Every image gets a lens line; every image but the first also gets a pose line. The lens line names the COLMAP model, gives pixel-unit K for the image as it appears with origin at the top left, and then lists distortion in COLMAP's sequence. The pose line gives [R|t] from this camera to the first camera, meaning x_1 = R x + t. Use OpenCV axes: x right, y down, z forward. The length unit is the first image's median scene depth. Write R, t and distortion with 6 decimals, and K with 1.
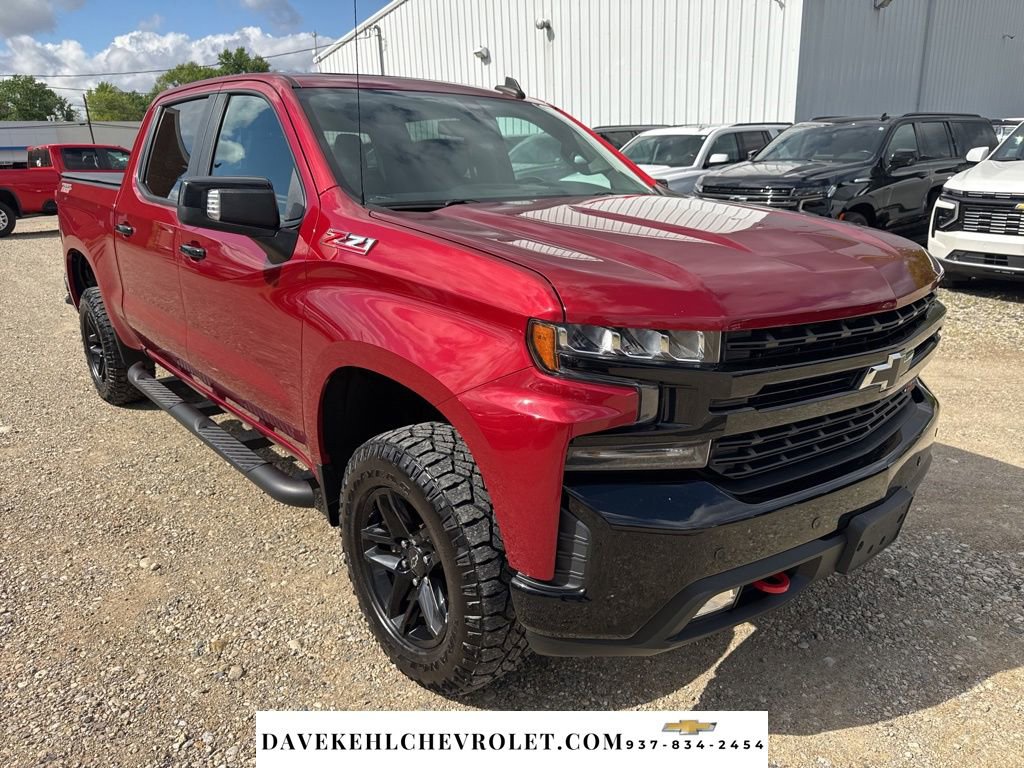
lens RADIAL K [[725.7, 0, 512.0], [0, 725.7, 384.0], [0, 0, 1]] dist [0.007345, -0.016022]
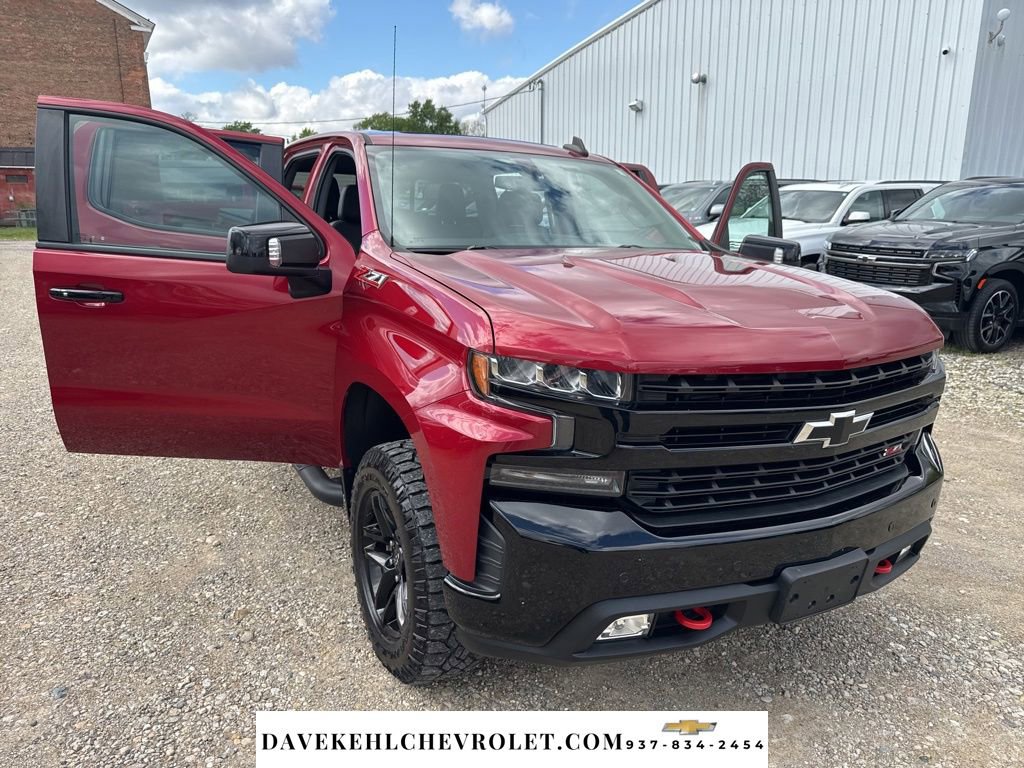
lens RADIAL K [[725.7, 0, 512.0], [0, 725.7, 384.0], [0, 0, 1]] dist [0.007345, -0.016022]
pose [[0.975143, 0.083586, -0.205206, 0.243223], [-0.095695, 0.994164, -0.049795, 0.011941], [0.199847, 0.068194, 0.977451, -0.082957]]
